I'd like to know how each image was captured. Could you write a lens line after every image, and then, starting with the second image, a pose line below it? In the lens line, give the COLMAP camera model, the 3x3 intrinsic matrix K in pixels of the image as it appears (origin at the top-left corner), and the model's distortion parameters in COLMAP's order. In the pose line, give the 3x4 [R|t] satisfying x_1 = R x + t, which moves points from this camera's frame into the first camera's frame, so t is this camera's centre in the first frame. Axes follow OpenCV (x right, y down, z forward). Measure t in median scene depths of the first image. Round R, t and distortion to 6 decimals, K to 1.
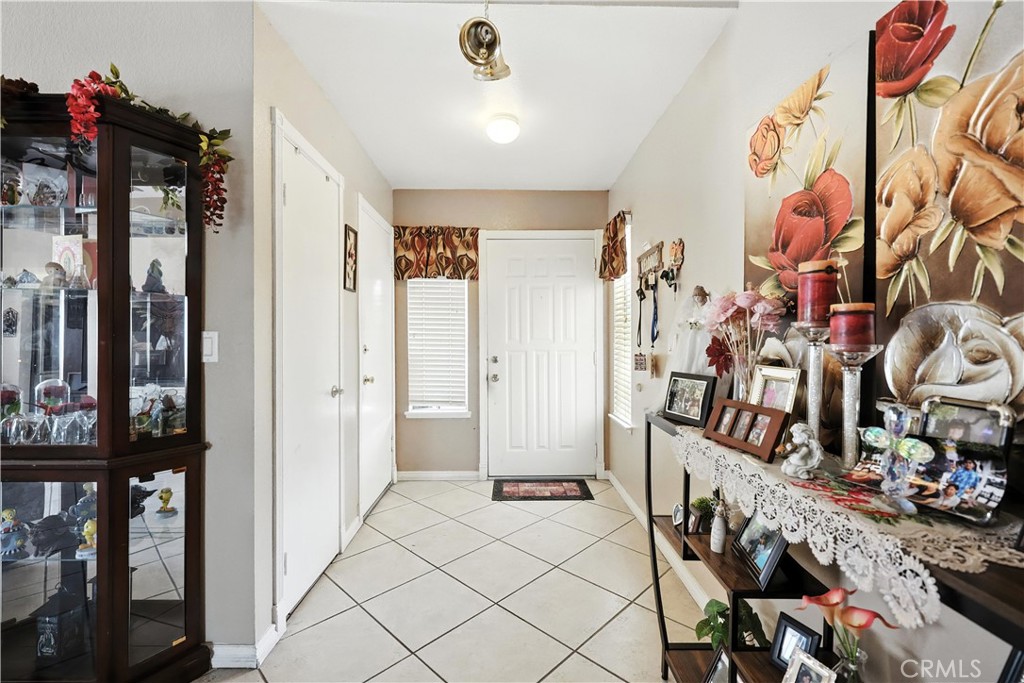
lens RADIAL K [[441.5, 0, 513.8], [0, 441.5, 340.6], [0, 0, 1]] dist [-0.000470, -0.000190]
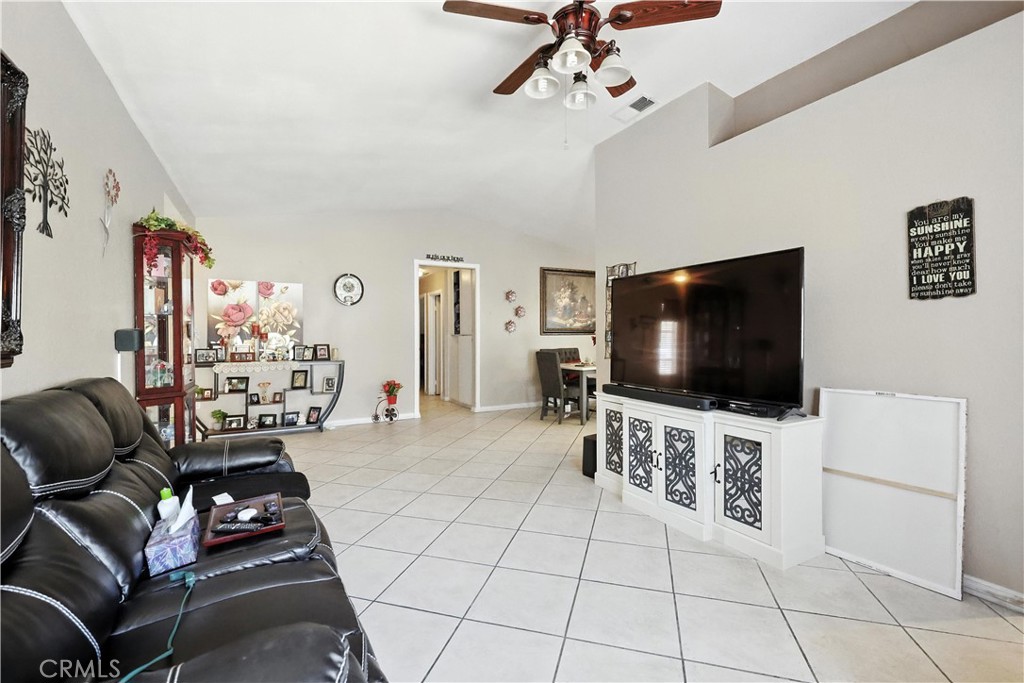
lens RADIAL K [[436.4, 0, 512.0], [0, 436.4, 341.5], [0, 0, 1]] dist [-0.001117, -0.000051]
pose [[-0.479469, -0.011132, 0.877488, -5.762187], [0.010864, 0.999768, 0.018620, -0.029871], [-0.877491, 0.018460, -0.479237, 0.861790]]
